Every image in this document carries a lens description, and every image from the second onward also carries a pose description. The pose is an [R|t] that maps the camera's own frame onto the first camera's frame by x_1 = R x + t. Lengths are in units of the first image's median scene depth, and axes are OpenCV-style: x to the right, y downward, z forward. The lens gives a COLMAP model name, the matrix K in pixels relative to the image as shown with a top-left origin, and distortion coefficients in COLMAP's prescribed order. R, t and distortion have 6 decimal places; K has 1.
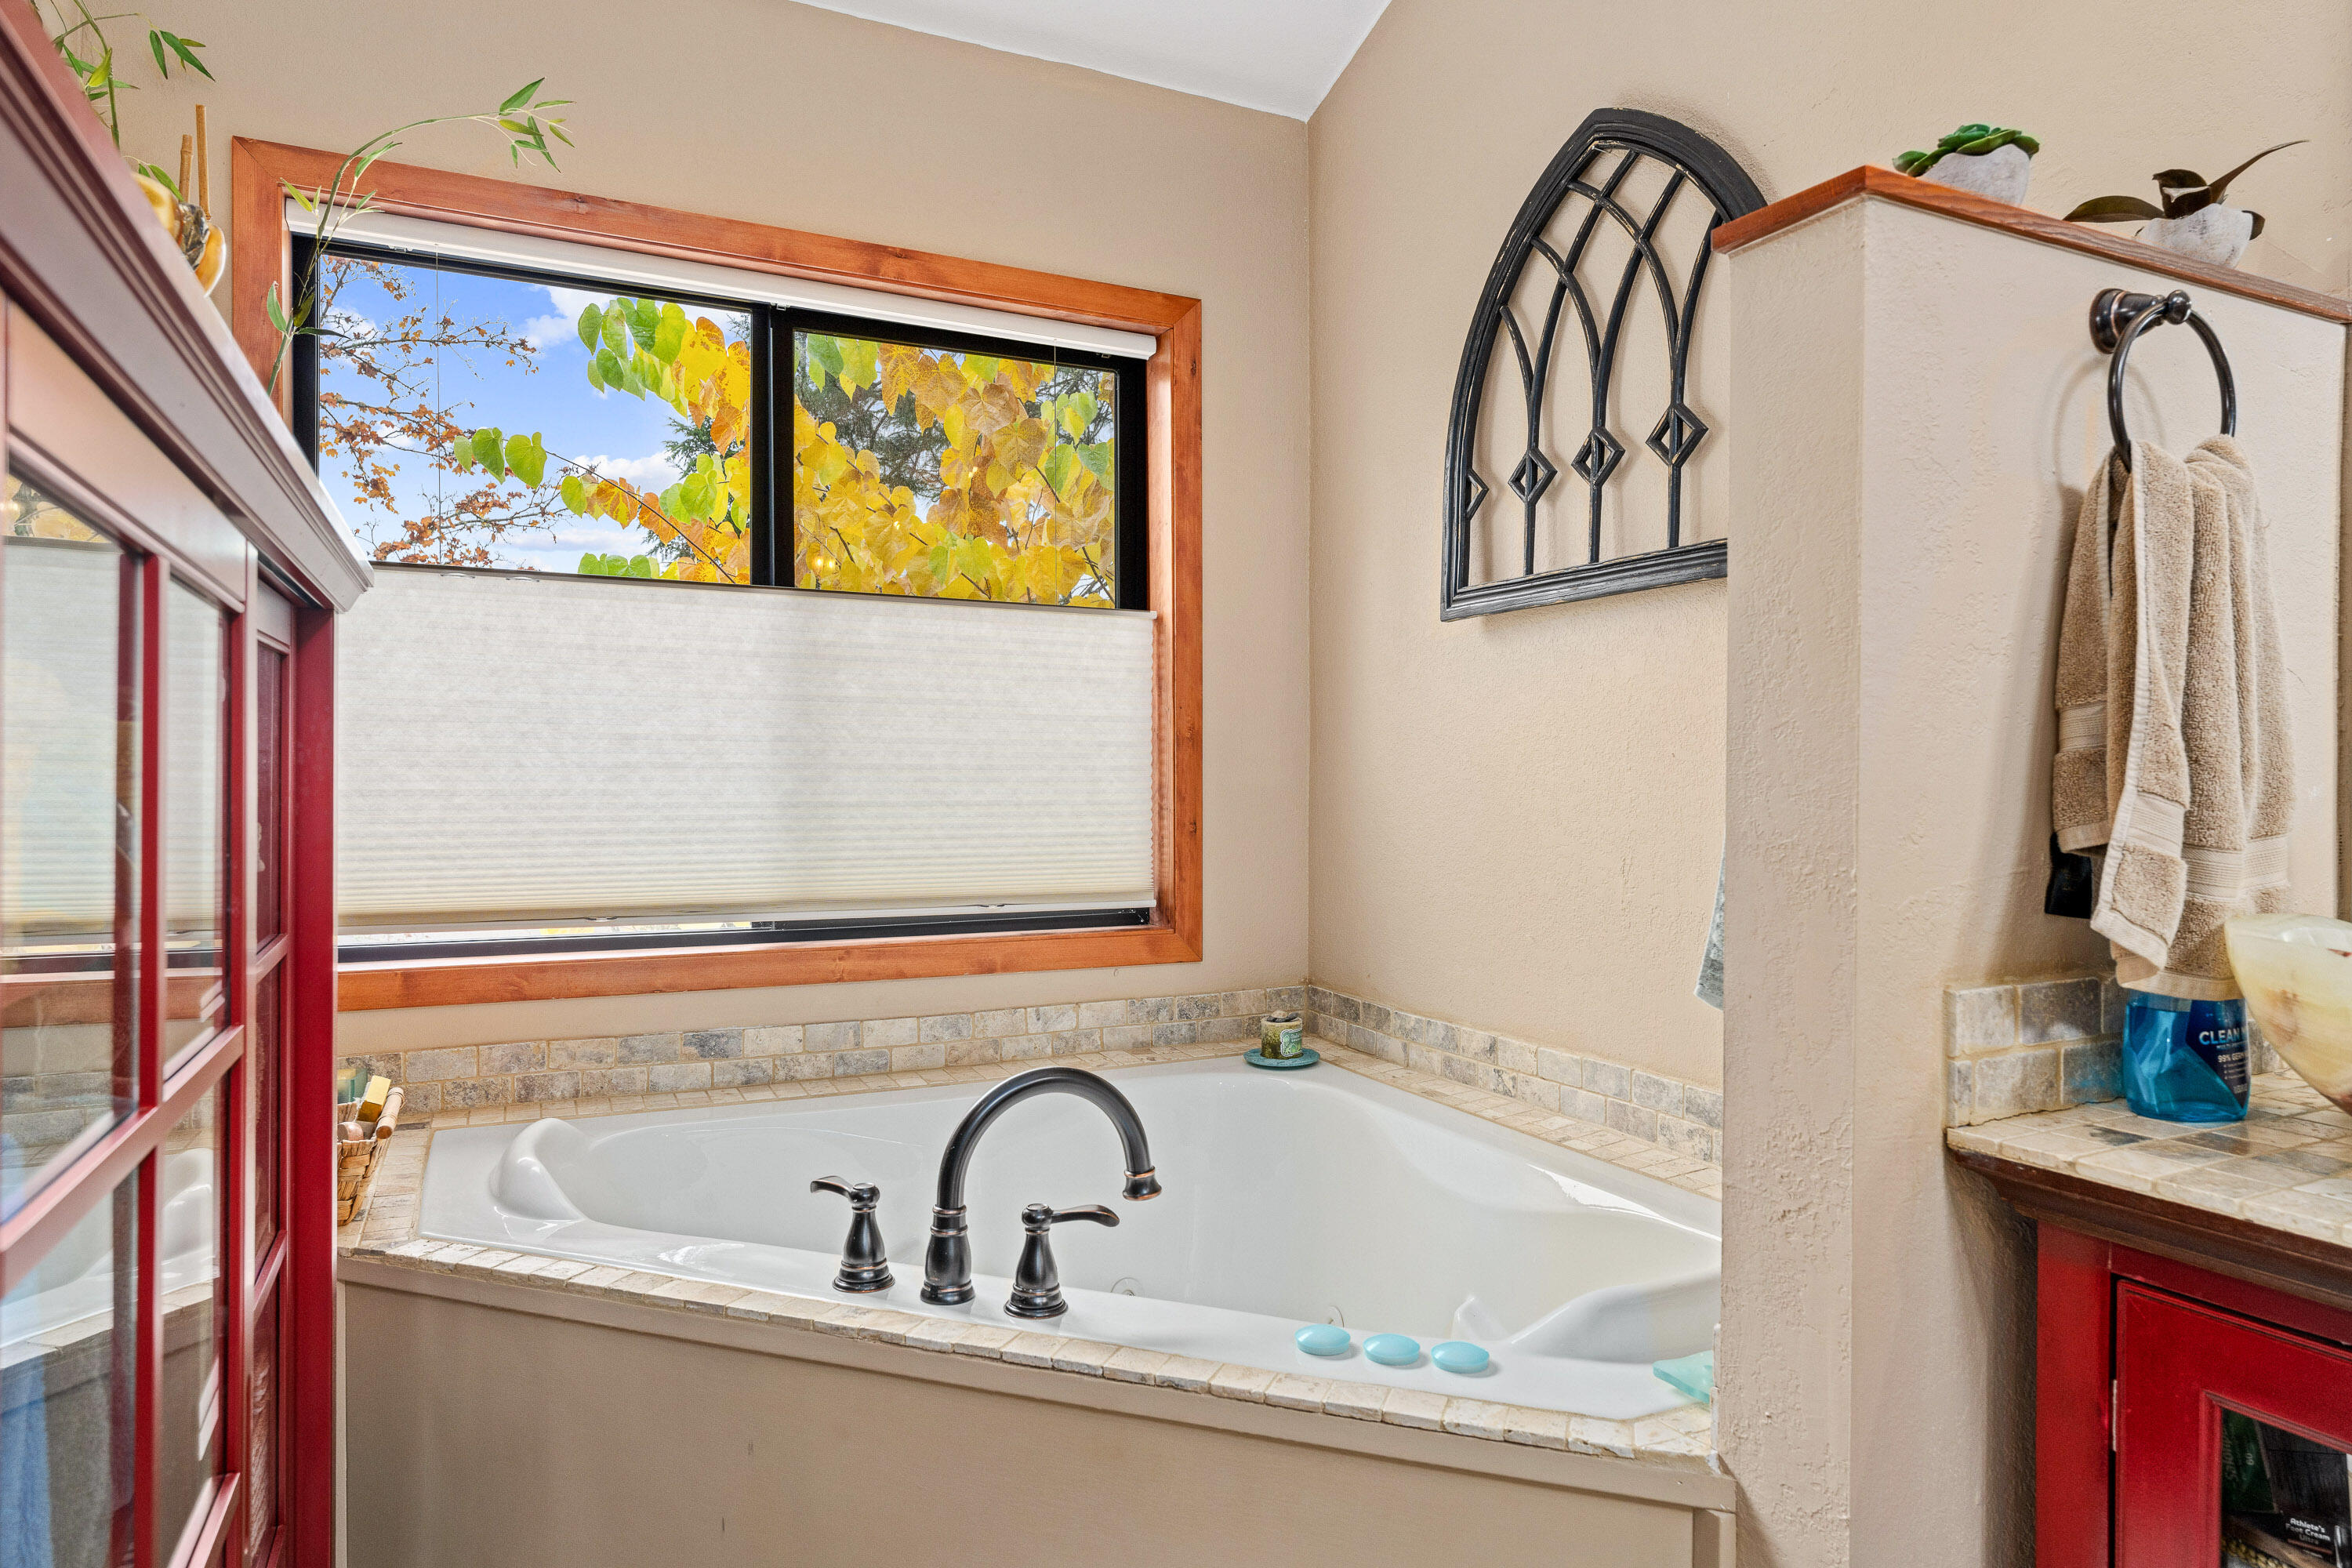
lens RADIAL K [[1413.5, 0, 1174.6], [0, 1413.5, 776.2], [0, 0, 1]] dist [-0.002471, -0.000493]
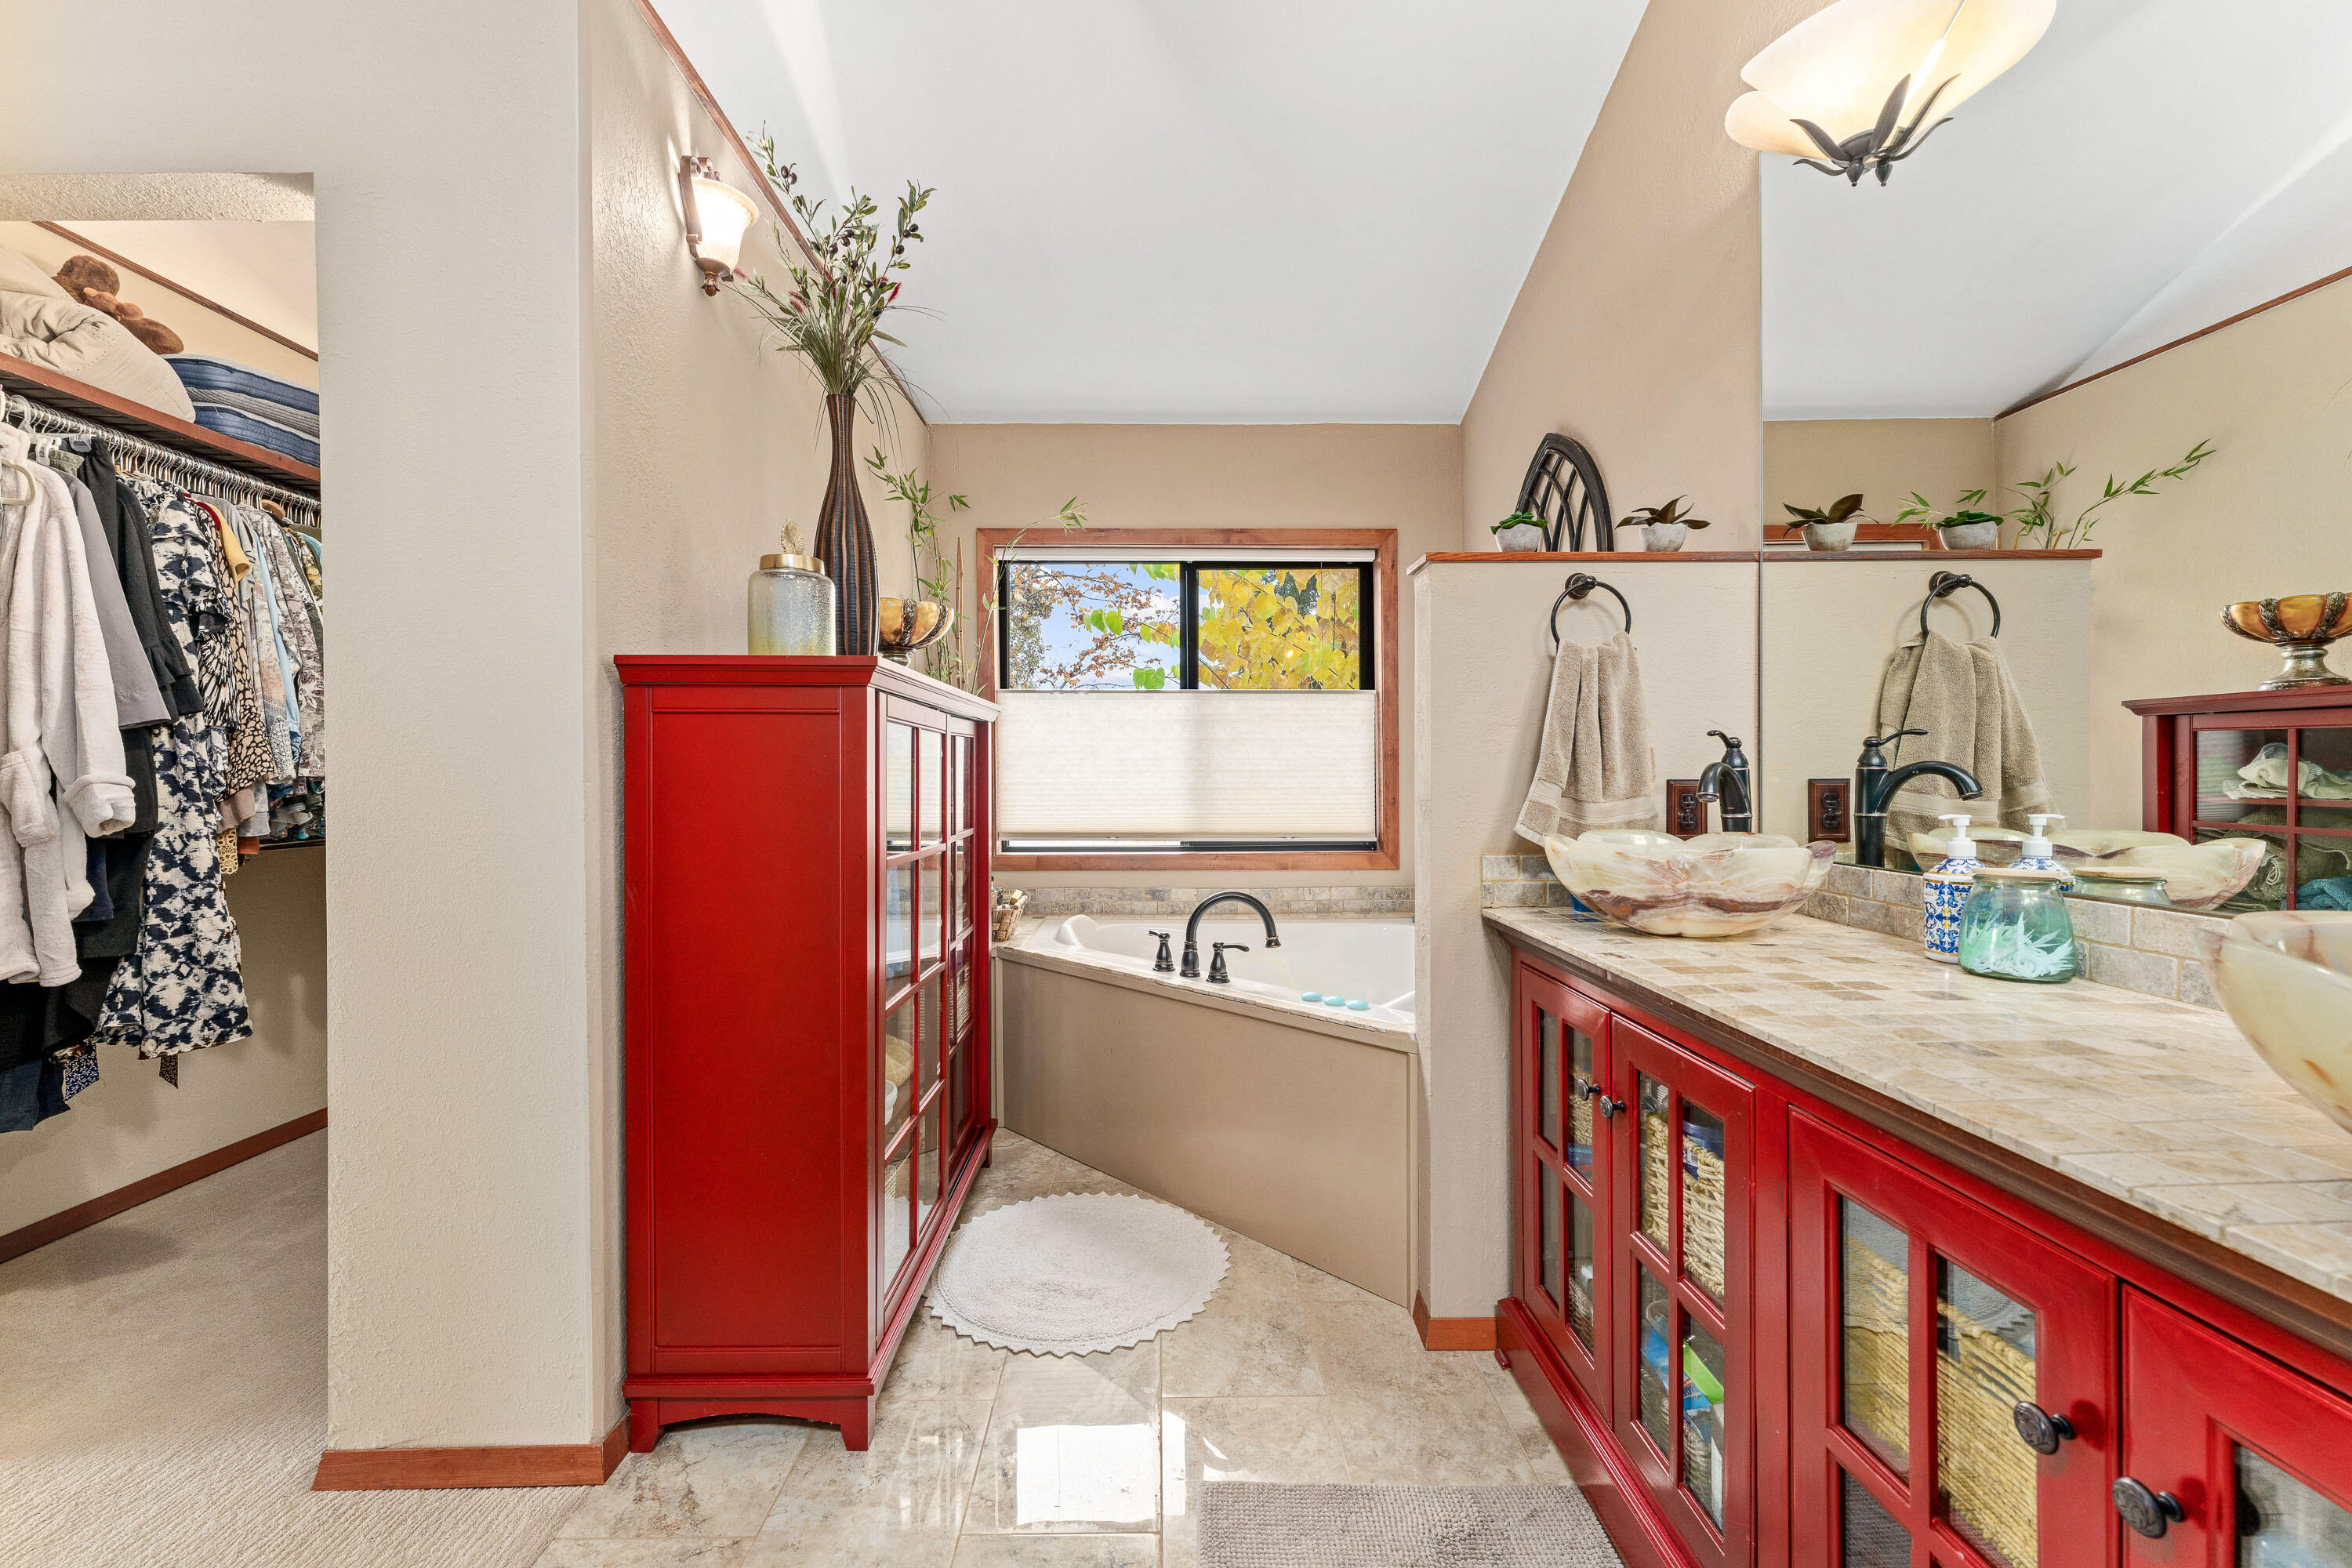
lens RADIAL K [[949.4, 0, 1172.9], [0, 949.4, 774.5], [0, 0, 1]] dist [0.000950, -0.000283]
pose [[0.905950, -0.007153, -0.423324, 0.352918], [0.007226, 0.999973, -0.001433, -0.000282], [0.423323, -0.001760, 0.905977, -0.381555]]
